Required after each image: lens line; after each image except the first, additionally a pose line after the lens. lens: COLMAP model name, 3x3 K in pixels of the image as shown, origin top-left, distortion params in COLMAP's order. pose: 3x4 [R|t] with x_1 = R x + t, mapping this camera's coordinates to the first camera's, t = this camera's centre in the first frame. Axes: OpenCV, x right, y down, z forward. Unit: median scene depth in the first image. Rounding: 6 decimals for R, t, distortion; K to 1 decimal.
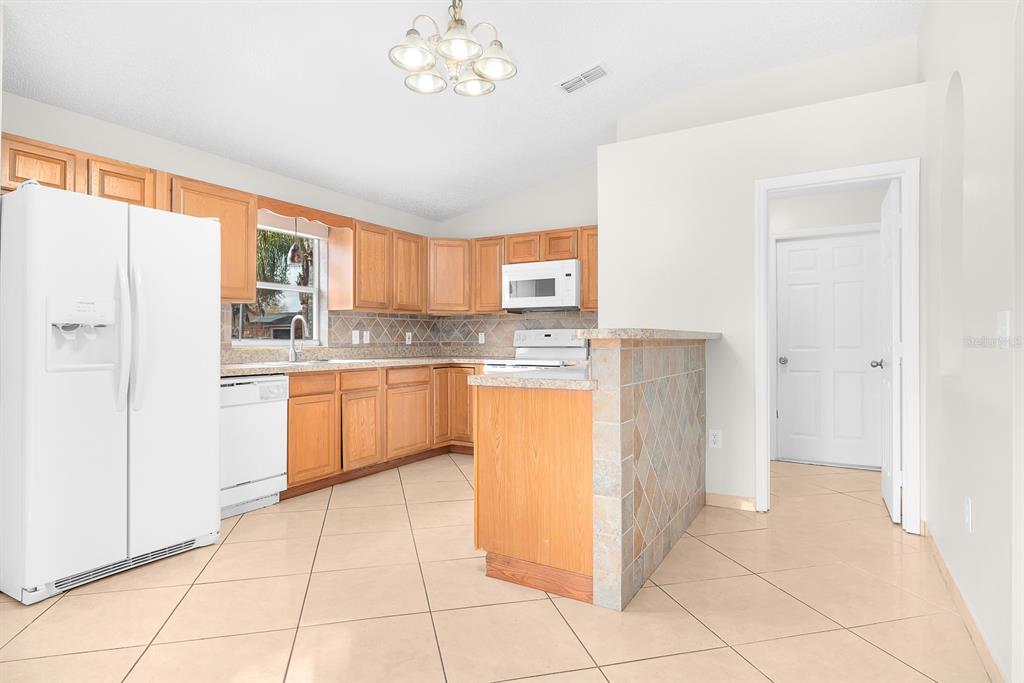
lens RADIAL K [[553.6, 0, 504.1], [0, 553.6, 338.7], [0, 0, 1]] dist [-0.013877, 0.002058]
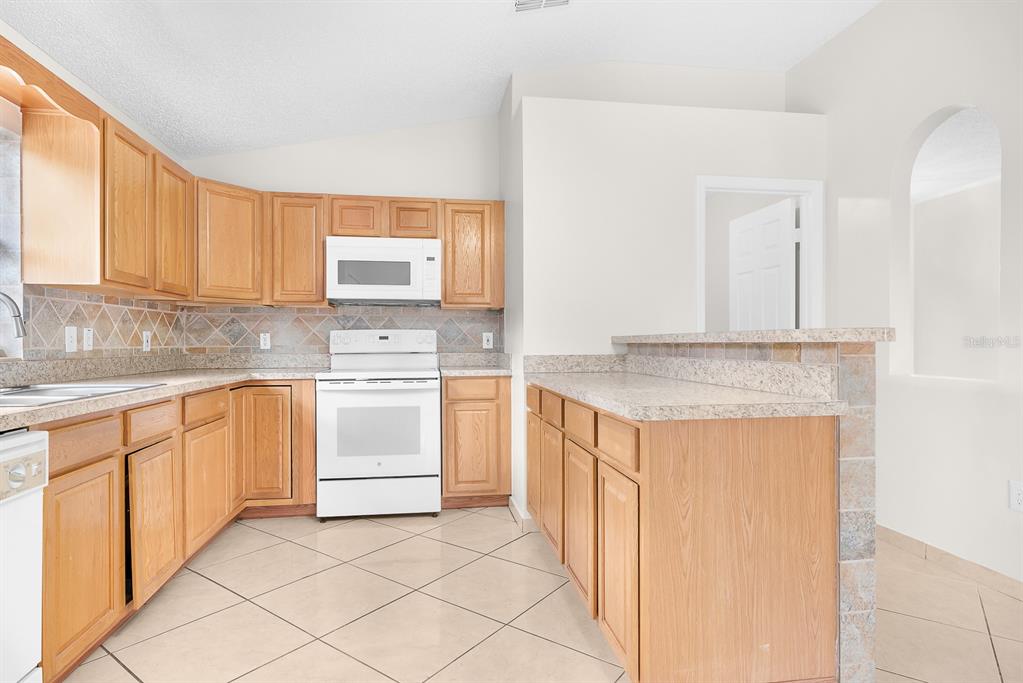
lens RADIAL K [[553.1, 0, 513.7], [0, 553.1, 344.5], [0, 0, 1]] dist [-0.013877, 0.002058]
pose [[0.769407, -0.002627, 0.638753, -0.272545], [-0.000217, 0.999990, 0.004374, 0.000118], [-0.638758, -0.003504, 0.769399, 0.323321]]
